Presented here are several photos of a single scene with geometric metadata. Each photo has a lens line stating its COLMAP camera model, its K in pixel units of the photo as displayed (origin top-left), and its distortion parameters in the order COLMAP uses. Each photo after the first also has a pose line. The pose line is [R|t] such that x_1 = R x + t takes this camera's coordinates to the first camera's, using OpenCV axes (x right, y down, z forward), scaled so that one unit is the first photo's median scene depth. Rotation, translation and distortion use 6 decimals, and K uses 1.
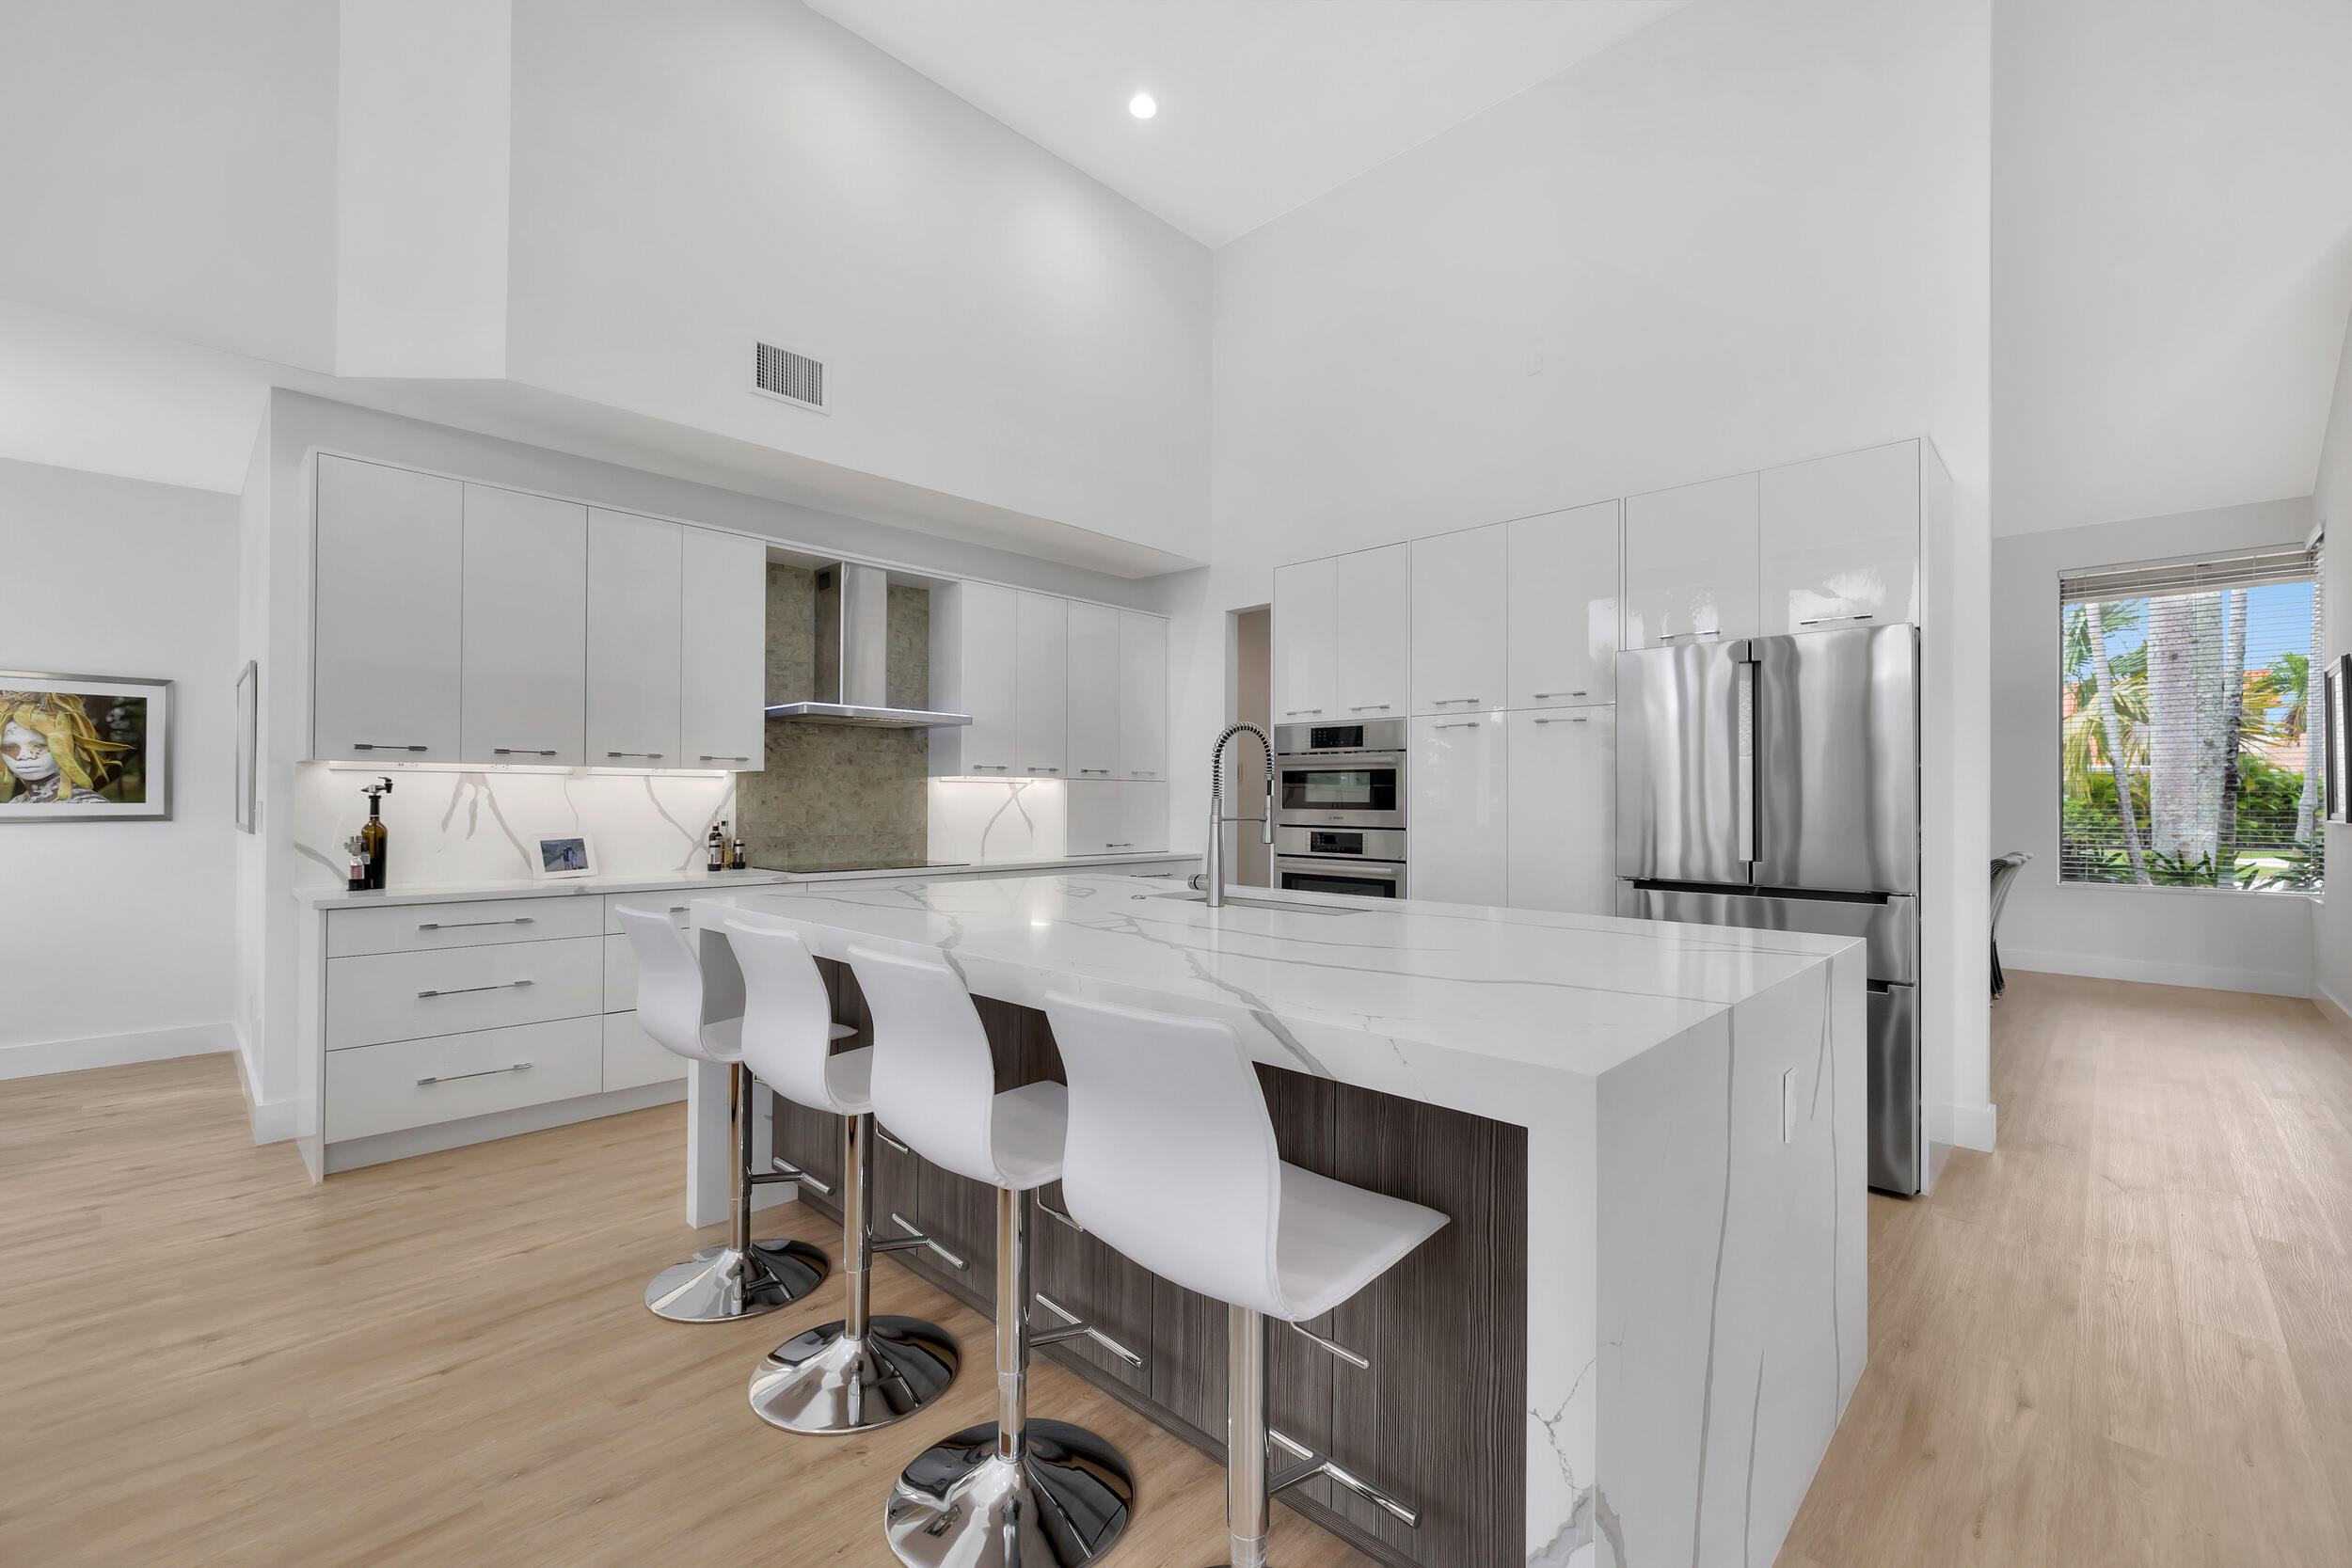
lens RADIAL K [[984.2, 0, 1170.6], [0, 984.2, 795.2], [0, 0, 1]] dist [0.000019, 0.000115]
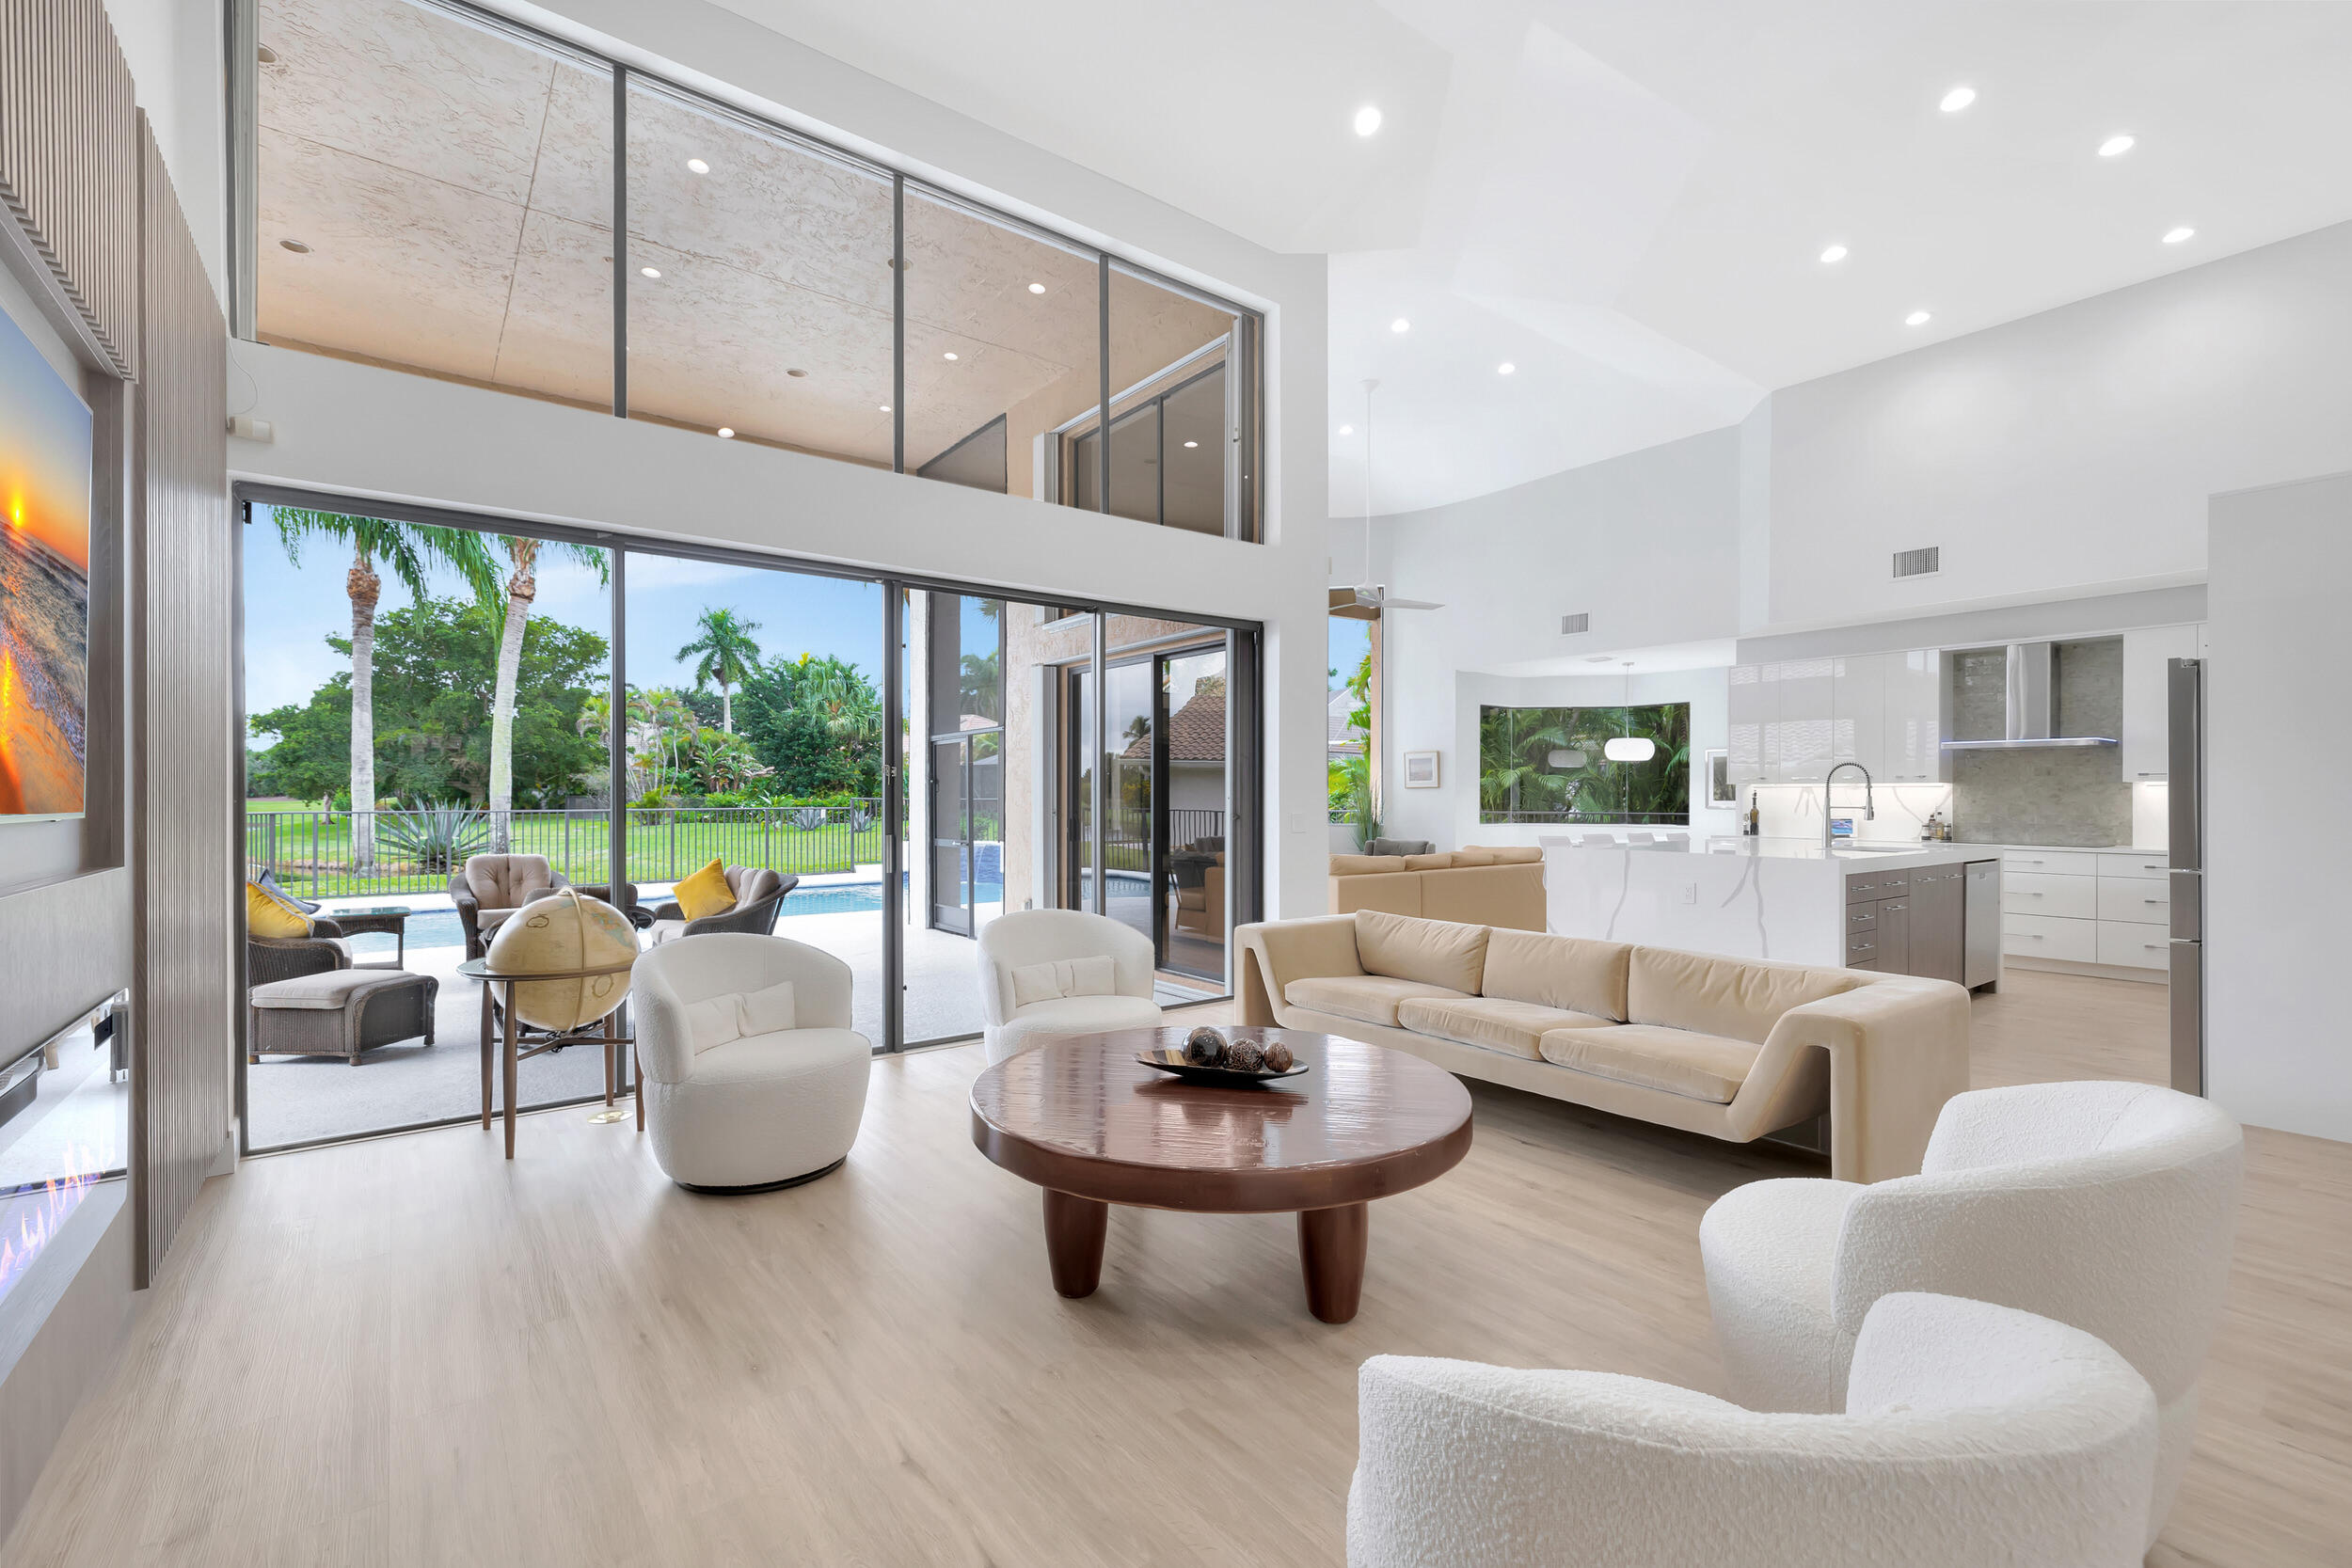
lens RADIAL K [[1014.2, 0, 1169.3], [0, 1014.2, 798.2], [0, 0, 1]] dist [0.005944, 0.000630]
pose [[-0.147197, 0.000992, -0.989107, 1.579909], [0.002501, 0.999997, 0.000631, -0.002577], [0.989104, -0.002381, -0.147199, -0.072622]]
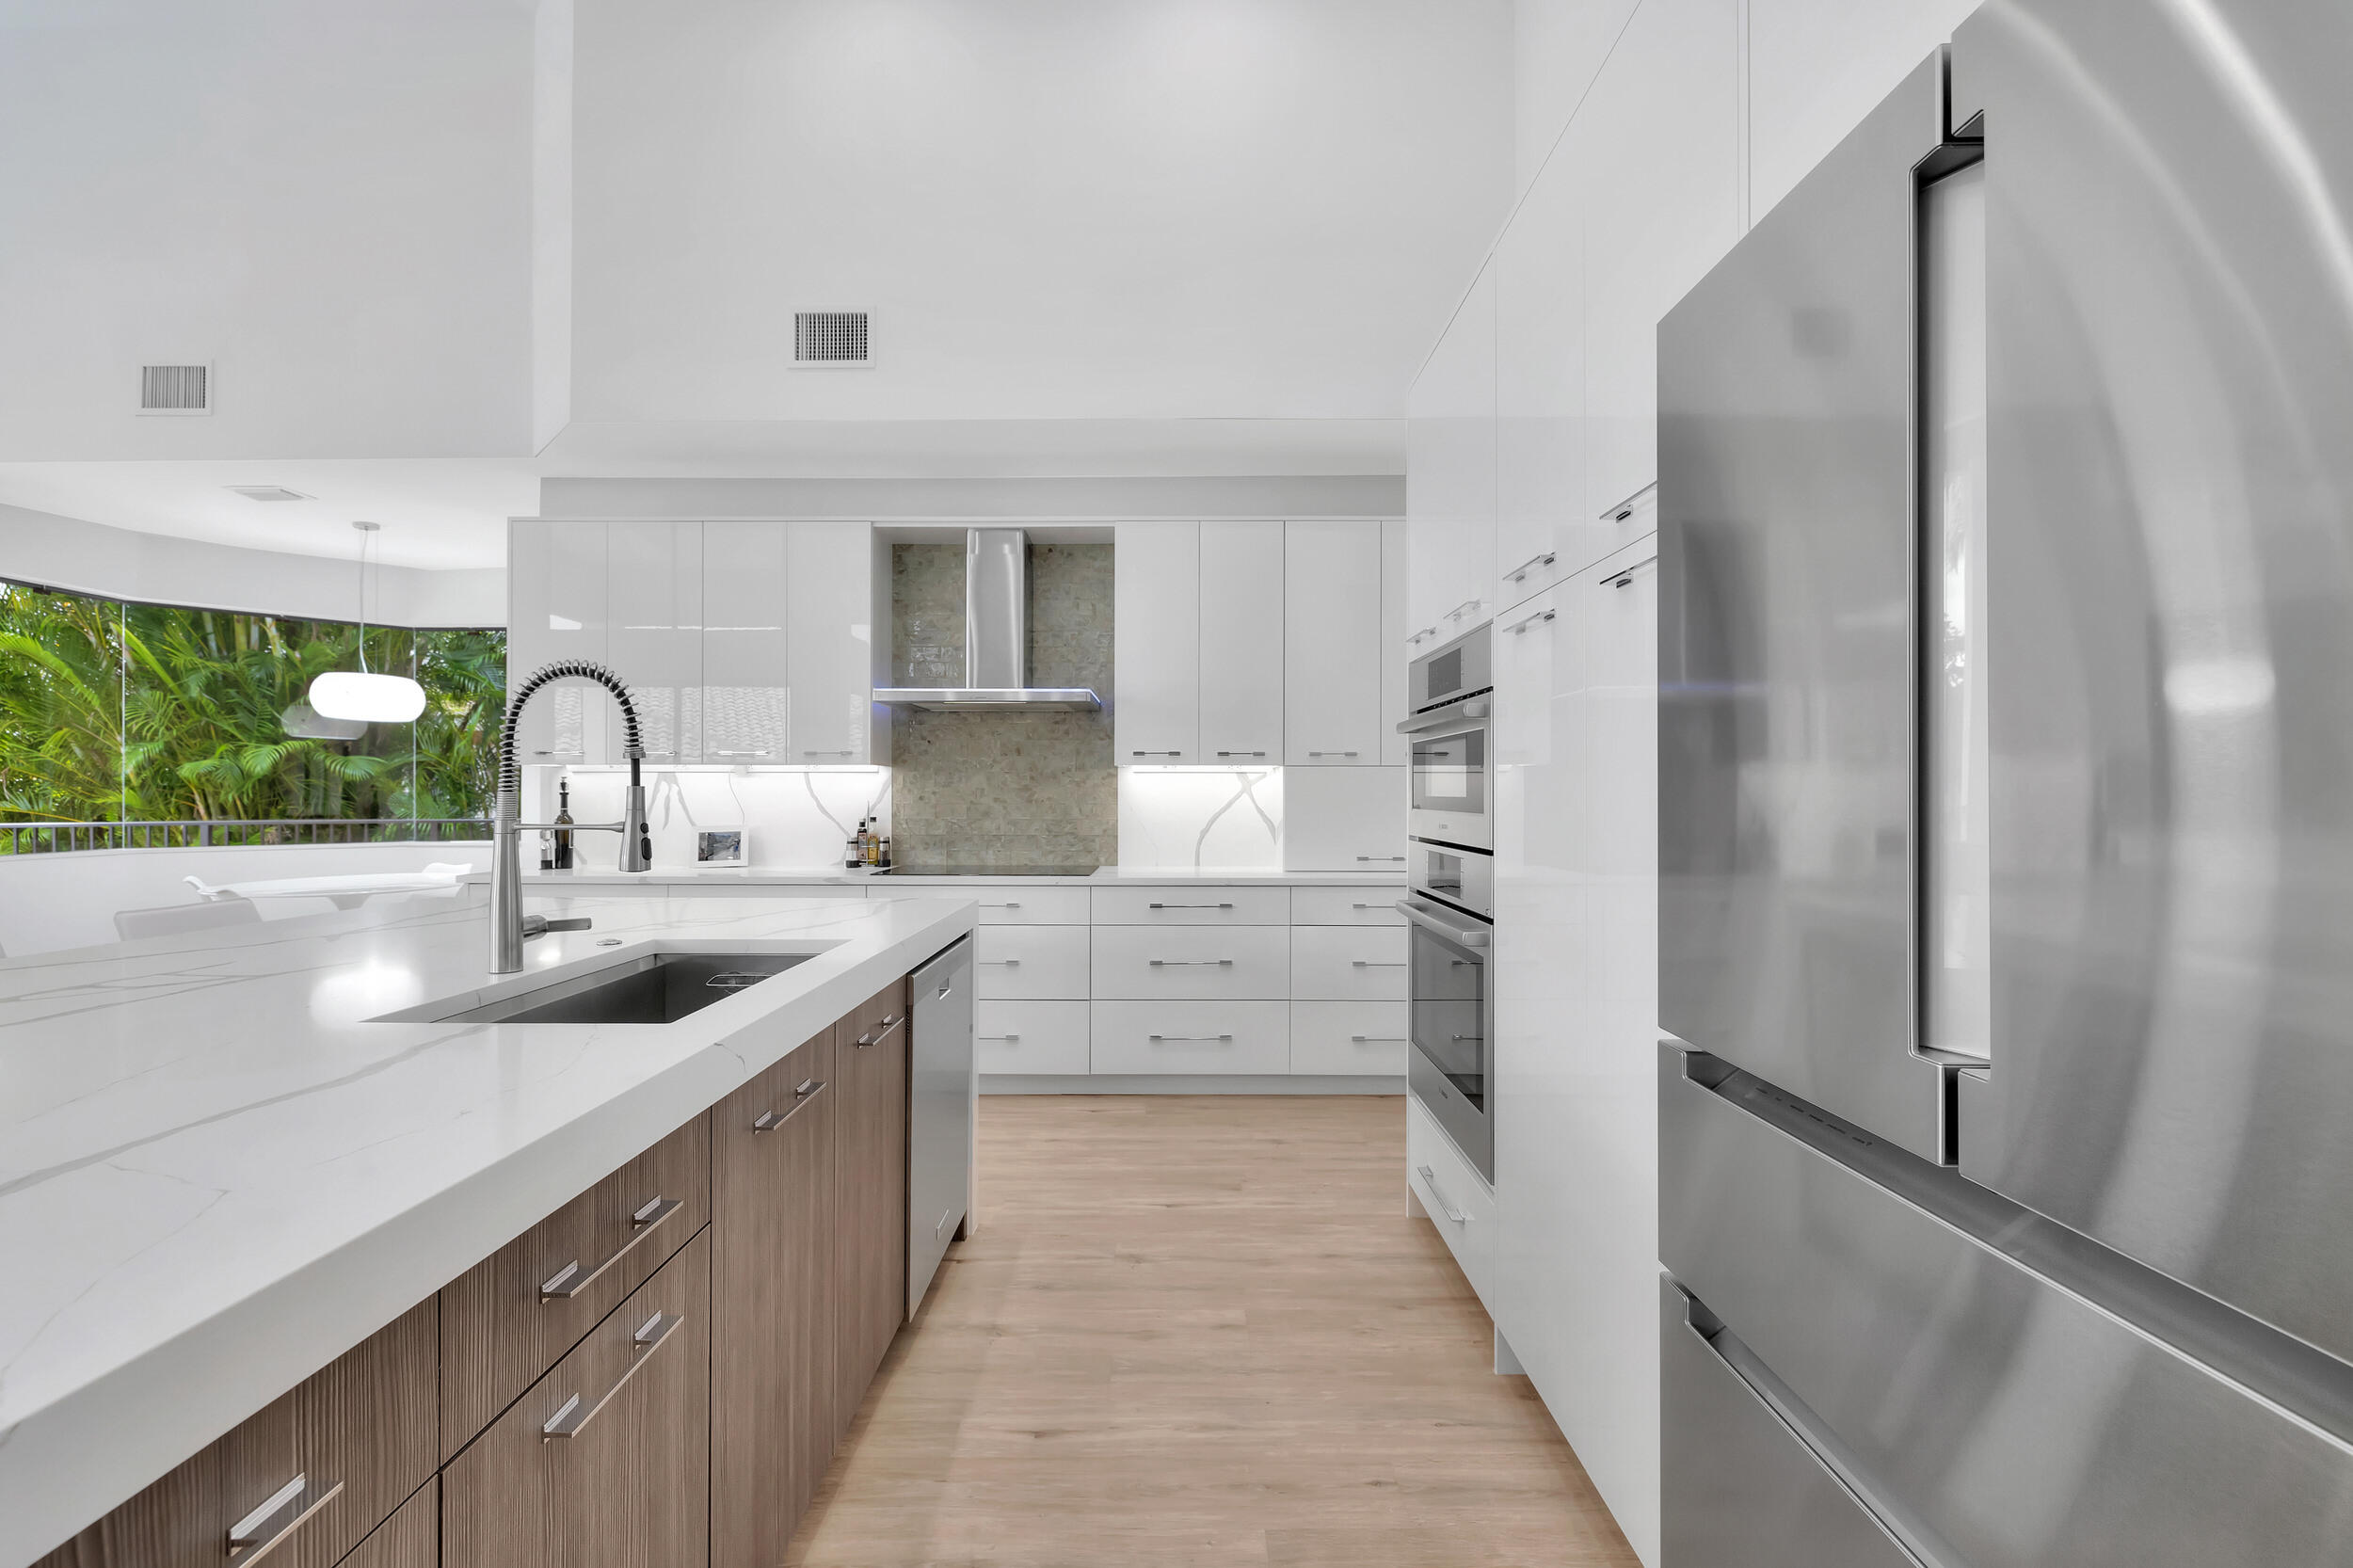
lens RADIAL K [[1046.7, 0, 1167.5], [0, 1046.7, 798.1], [0, 0, 1]] dist [0.002367, 0.000139]
pose [[0.696962, -0.001116, -0.717108, 0.521668], [0.005557, 0.999977, 0.003845, 0.005399], [0.717087, -0.006665, 0.696952, 0.510136]]
